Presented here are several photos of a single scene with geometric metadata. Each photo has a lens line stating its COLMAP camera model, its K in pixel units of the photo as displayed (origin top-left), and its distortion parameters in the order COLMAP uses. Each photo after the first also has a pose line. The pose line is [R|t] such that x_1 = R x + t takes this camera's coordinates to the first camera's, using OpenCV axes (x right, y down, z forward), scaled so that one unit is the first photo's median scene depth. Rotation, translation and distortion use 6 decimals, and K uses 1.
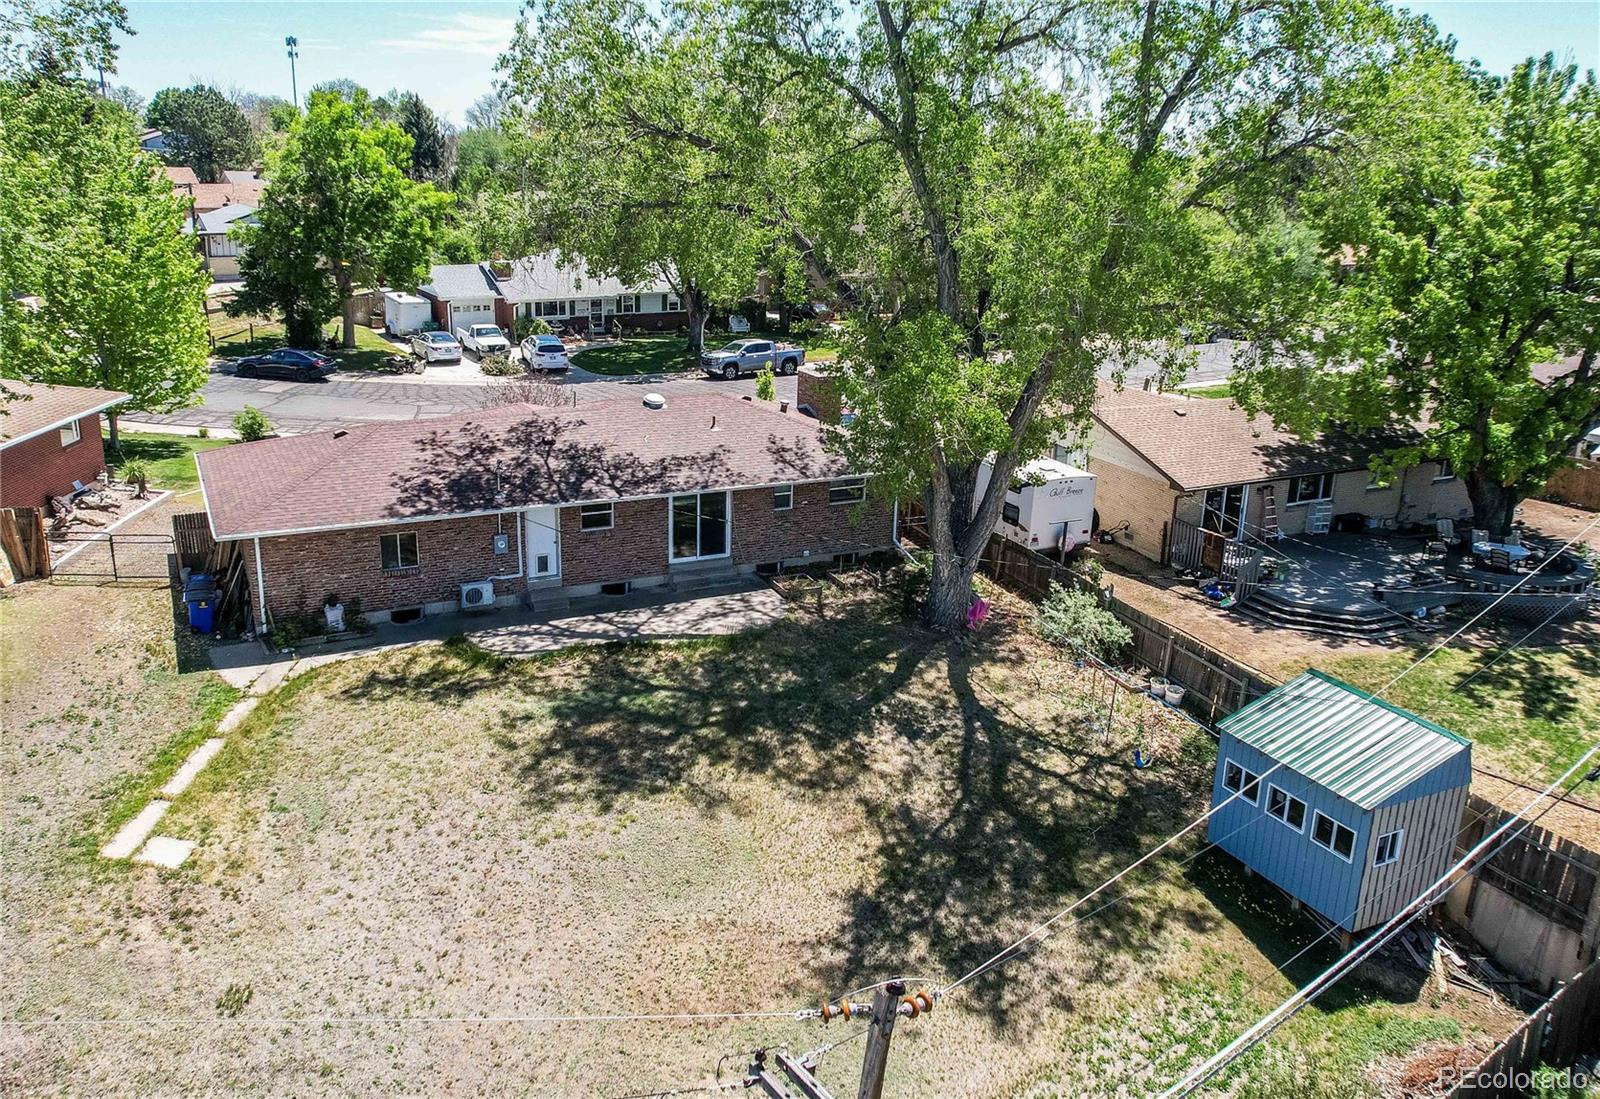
lens RADIAL K [[1296.8, 0, 800.0], [0, 1296.8, 549.5], [0, 0, 1]] dist [-0.037094, -0.000147]
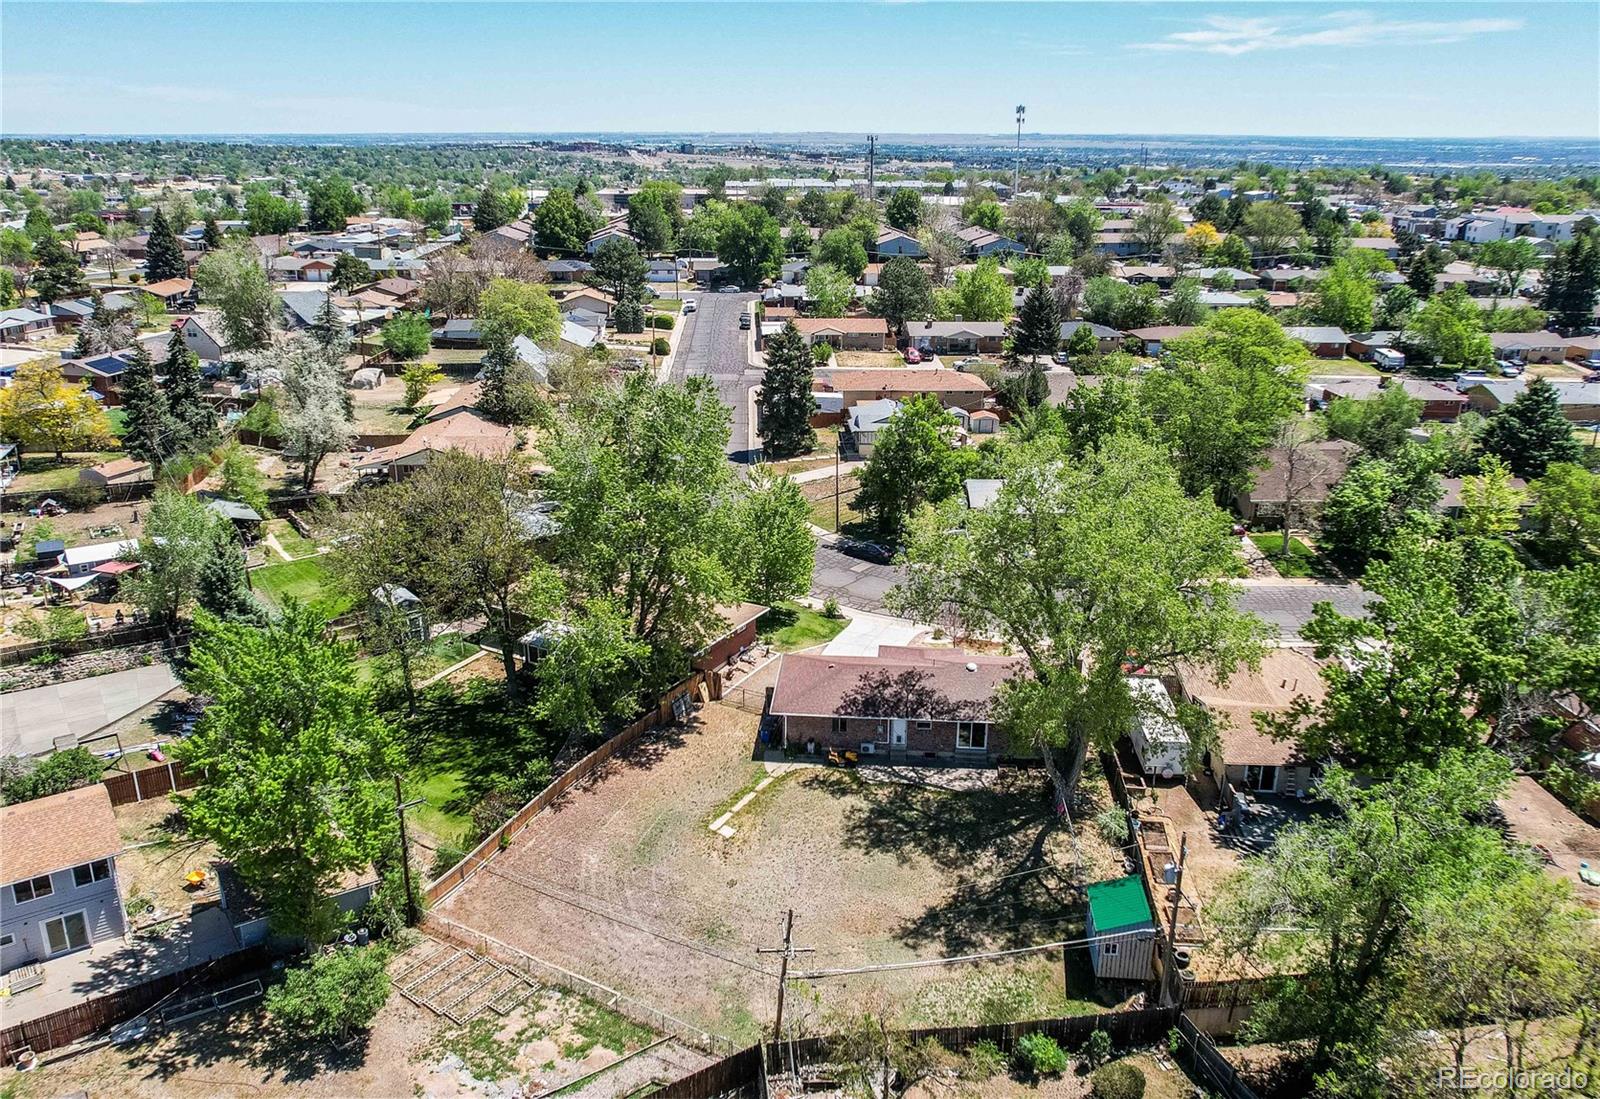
lens RADIAL K [[1231.8, 0, 800.0], [0, 1231.8, 549.5], [0, 0, 1]] dist [-0.049809, 0.043860]
pose [[0.855979, 0.147549, -0.495509, 0.742391], [-0.138846, 0.988808, 0.054586, -0.450828], [0.498018, 0.022075, 0.866886, -1.084898]]
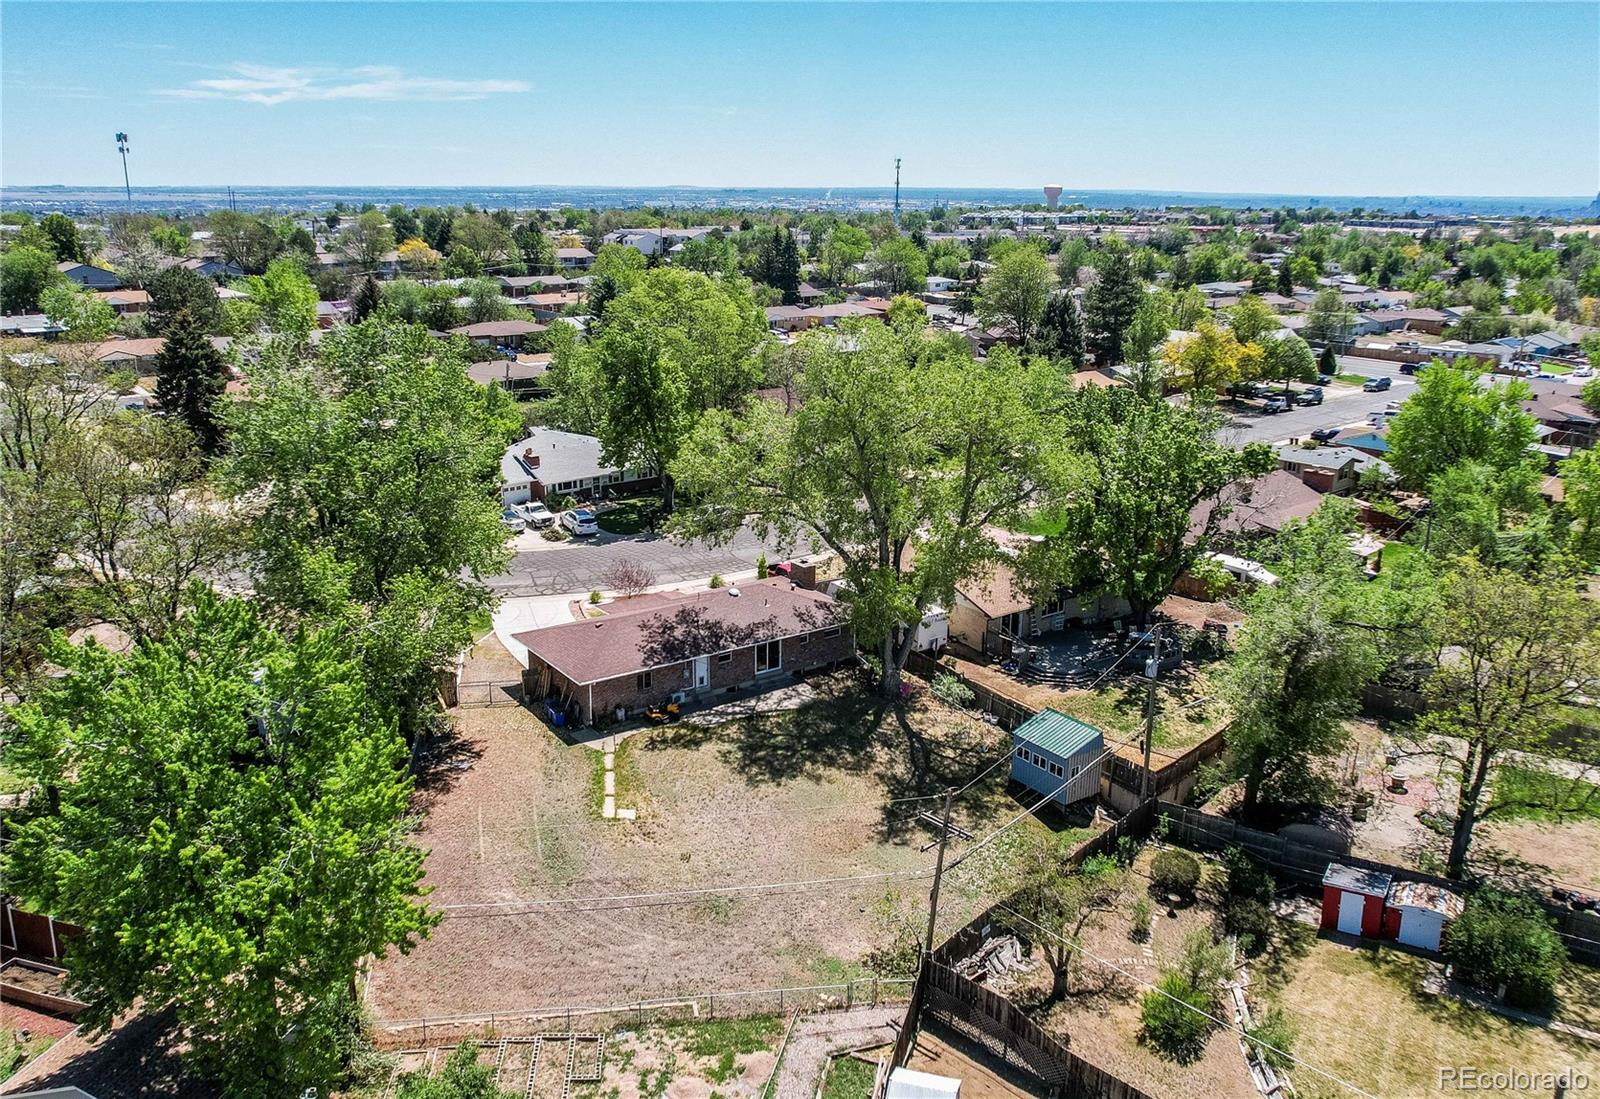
lens RADIAL K [[1267.7, 0, 800.0], [0, 1267.7, 549.5], [0, 0, 1]] dist [-0.040036, 0.014769]
pose [[0.987430, -0.058068, 0.147005, -0.353640], [0.061472, 0.997933, -0.018713, -0.164052], [-0.145615, 0.027515, 0.988959, -1.146536]]
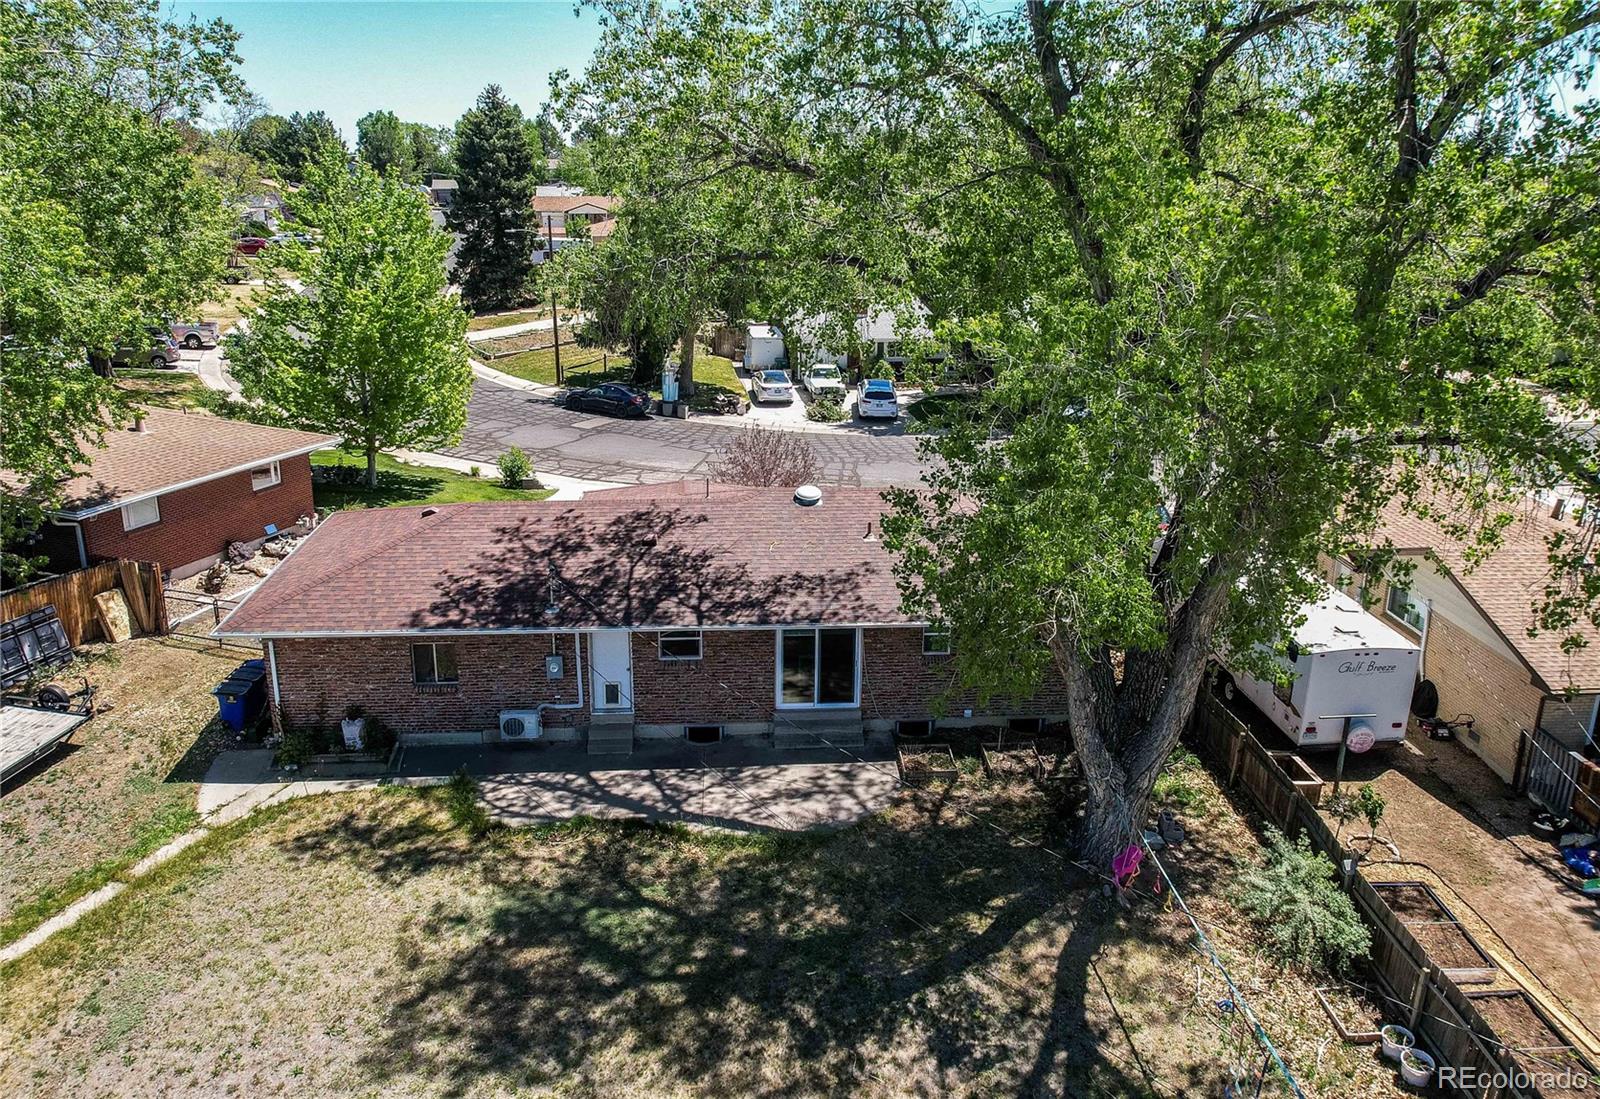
lens RADIAL K [[1251.7, 0, 800.0], [0, 1251.7, 549.5], [0, 0, 1]] dist [-0.059383, 0.057657]
pose [[0.923560, 0.094941, -0.371514, 0.206585], [-0.098268, 0.995110, 0.010013, -0.105303], [0.370648, 0.027261, 0.928373, 0.332653]]
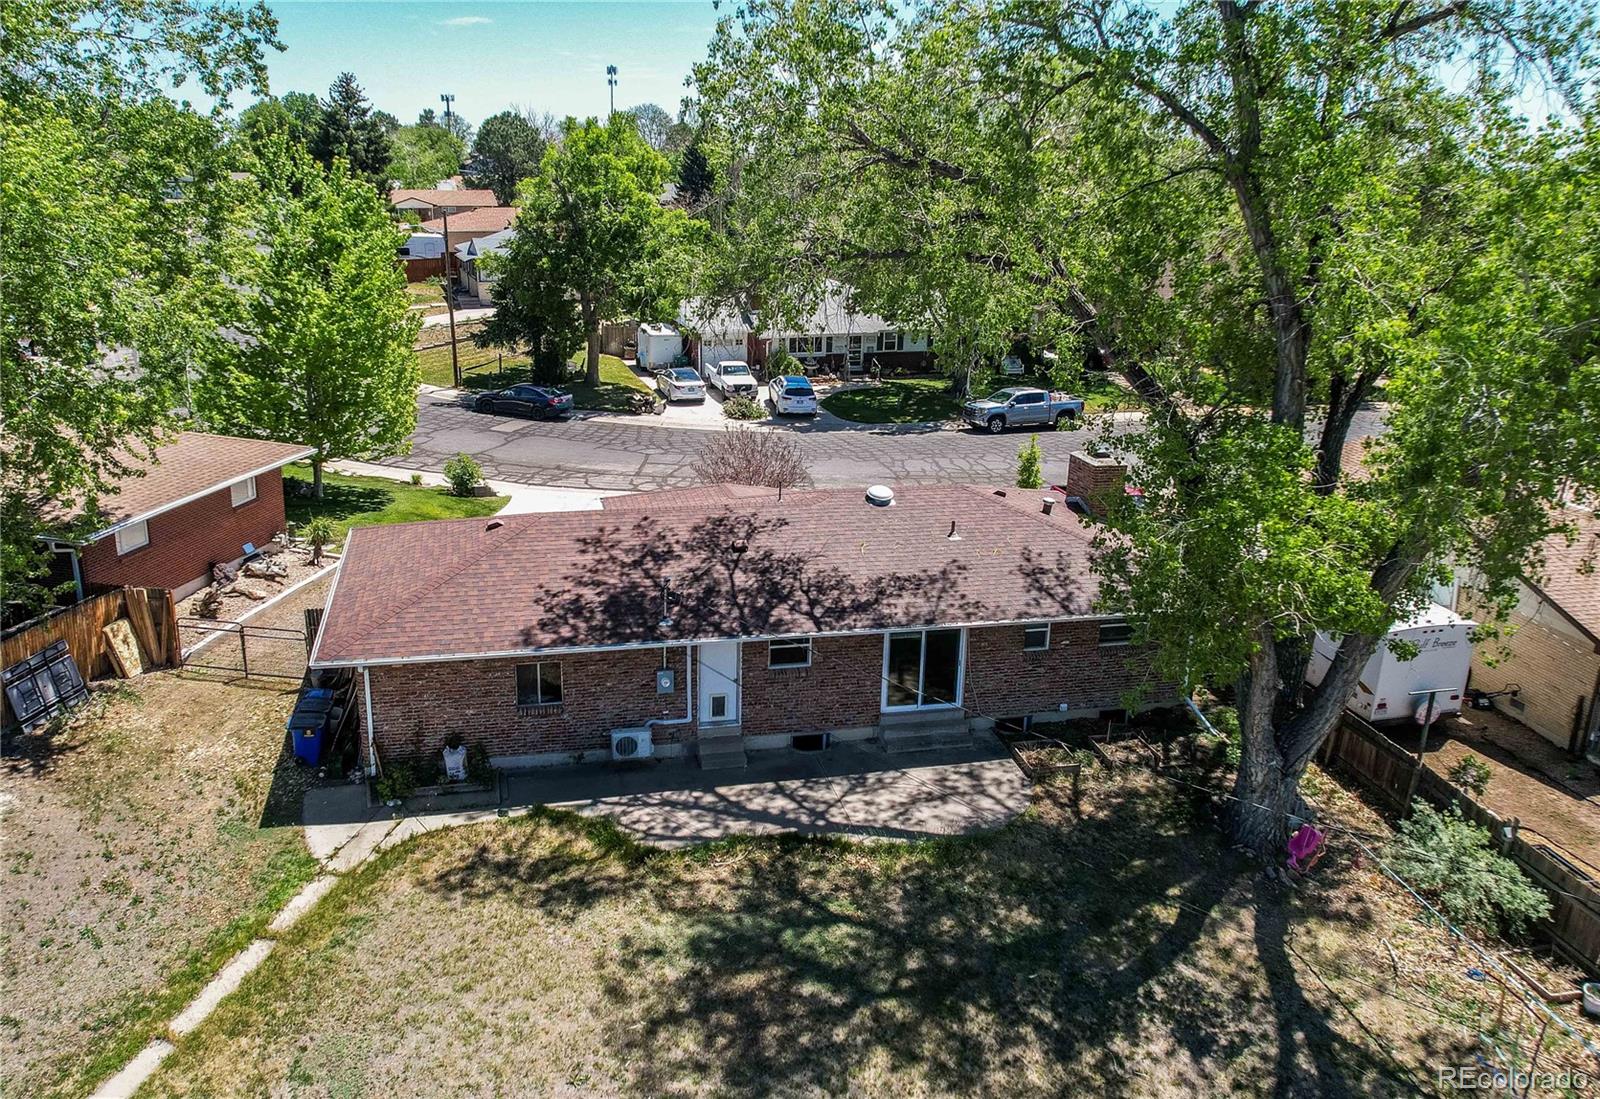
lens RADIAL K [[1263.5, 0, 750.7], [0, 1263.5, 548.4], [0, 0, 1]] dist [-0.061945, 0.065358]
pose [[0.966811, 0.062703, -0.247680, 0.005445], [-0.064390, 0.997924, 0.001292, -0.092965], [0.247247, 0.014699, 0.968841, 0.275492]]
